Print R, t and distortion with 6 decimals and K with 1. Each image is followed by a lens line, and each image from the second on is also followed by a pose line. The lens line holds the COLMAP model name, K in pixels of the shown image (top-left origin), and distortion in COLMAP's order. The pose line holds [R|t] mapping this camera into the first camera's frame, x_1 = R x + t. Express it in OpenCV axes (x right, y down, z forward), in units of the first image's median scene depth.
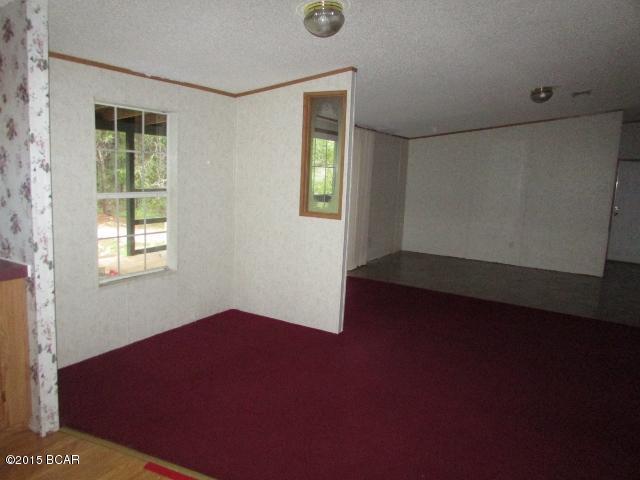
lens RADIAL K [[455.3, 0, 319.3], [0, 455.3, 237.6], [0, 0, 1]] dist [-0.013561, 0.004191]
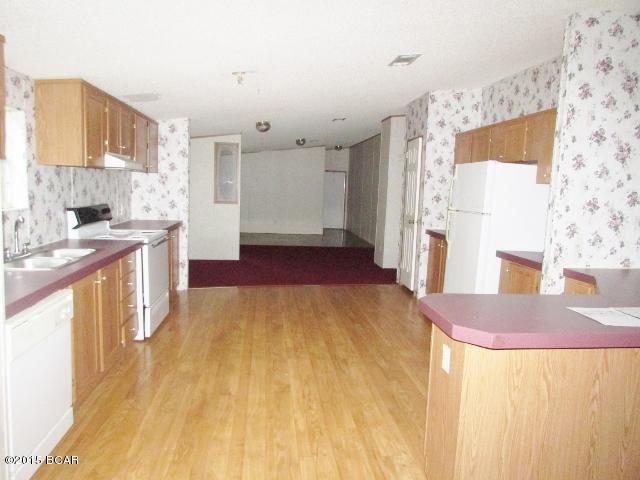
lens RADIAL K [[455.3, 0, 318.8], [0, 455.3, 238.2], [0, 0, 1]] dist [-0.013561, 0.004191]
pose [[0.782426, -0.085288, 0.616875, -1.444723], [0.087808, 0.995790, 0.026303, 0.141581], [-0.616521, 0.033587, 0.786621, -1.294180]]
